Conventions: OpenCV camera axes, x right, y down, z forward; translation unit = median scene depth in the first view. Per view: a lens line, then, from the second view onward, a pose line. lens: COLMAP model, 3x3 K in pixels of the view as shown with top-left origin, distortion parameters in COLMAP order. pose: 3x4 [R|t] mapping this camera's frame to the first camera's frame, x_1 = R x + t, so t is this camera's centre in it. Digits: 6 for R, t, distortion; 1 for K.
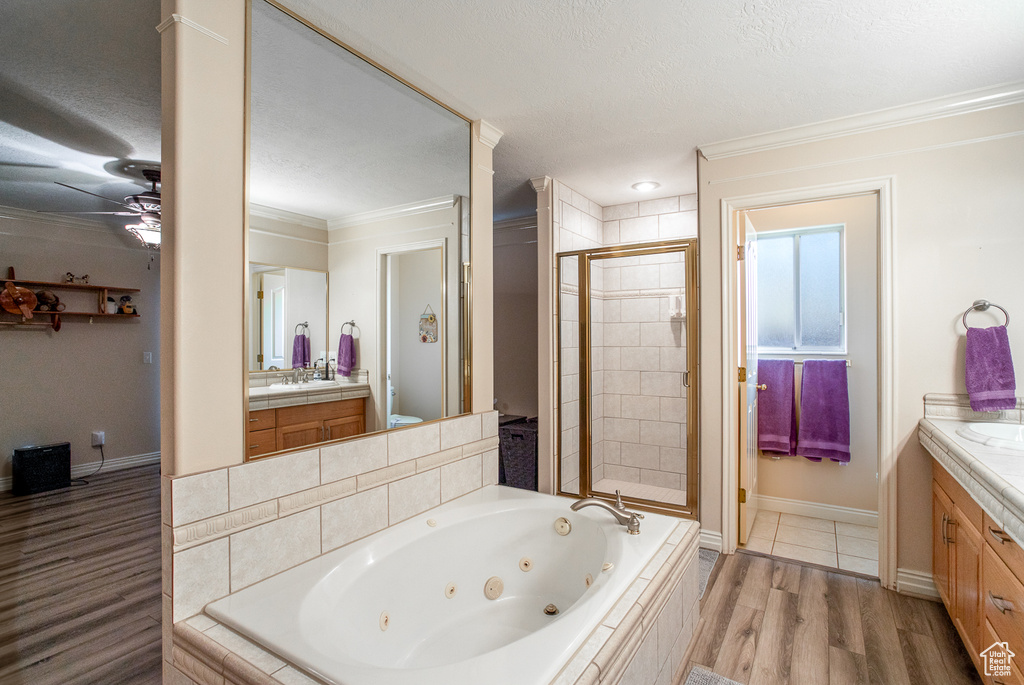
lens RADIAL K [[509.5, 0, 511.7], [0, 509.5, 340.5], [0, 0, 1]] dist [-0.020215, 0.009373]
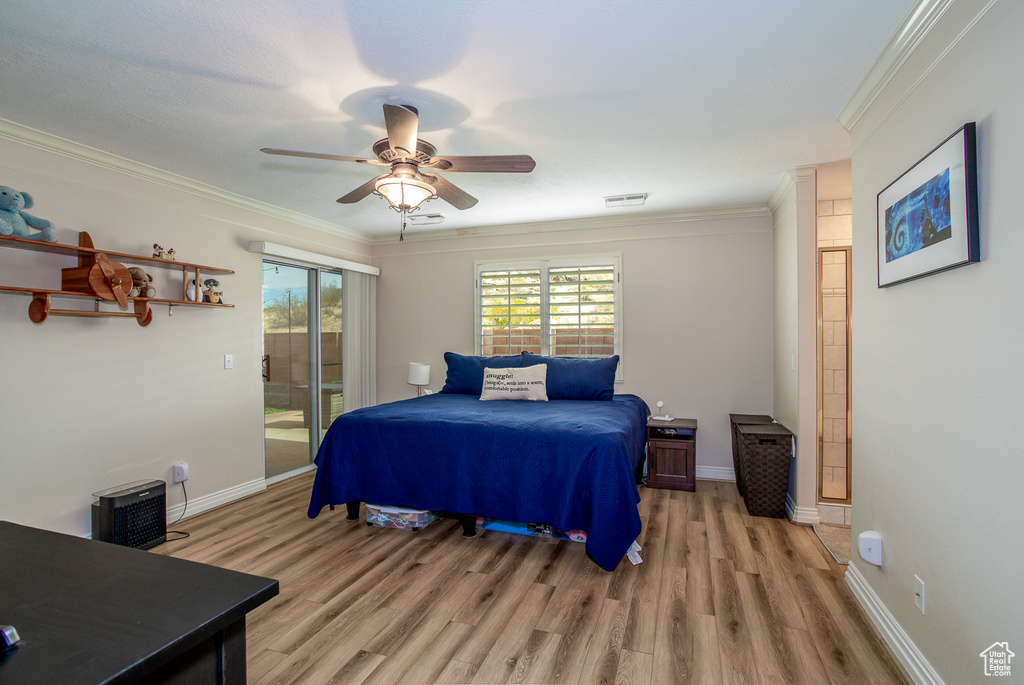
lens RADIAL K [[509.5, 0, 513.0], [0, 509.5, 344.5], [0, 0, 1]] dist [-0.020215, 0.009373]
pose [[0.971290, 0.002271, 0.237887, -0.571772], [-0.003604, 0.999980, 0.005169, 0.003324], [-0.237871, -0.005878, 0.971279, 0.188653]]
